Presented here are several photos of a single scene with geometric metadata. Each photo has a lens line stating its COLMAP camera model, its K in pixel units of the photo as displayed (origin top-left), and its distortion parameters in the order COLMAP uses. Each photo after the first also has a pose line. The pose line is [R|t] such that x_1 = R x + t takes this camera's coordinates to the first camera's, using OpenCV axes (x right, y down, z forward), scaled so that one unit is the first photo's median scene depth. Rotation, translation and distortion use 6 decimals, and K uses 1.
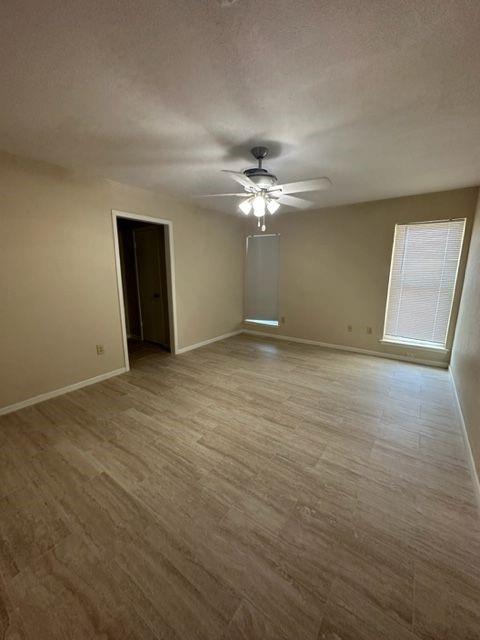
lens RADIAL K [[253.8, 0, 241.3], [0, 253.8, 317.0], [0, 0, 1]] dist [-0.002443, 0.000723]
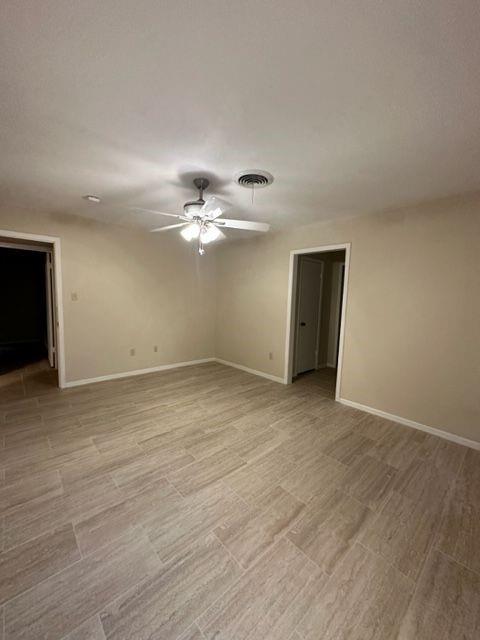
lens RADIAL K [[253.8, 0, 240.5], [0, 253.8, 322.7], [0, 0, 1]] dist [-0.002443, 0.000723]
pose [[-0.203535, 0.096044, -0.974346, 0.873794], [-0.213227, 0.966941, 0.139856, -0.220805], [0.955567, 0.236223, -0.176327, 1.175560]]
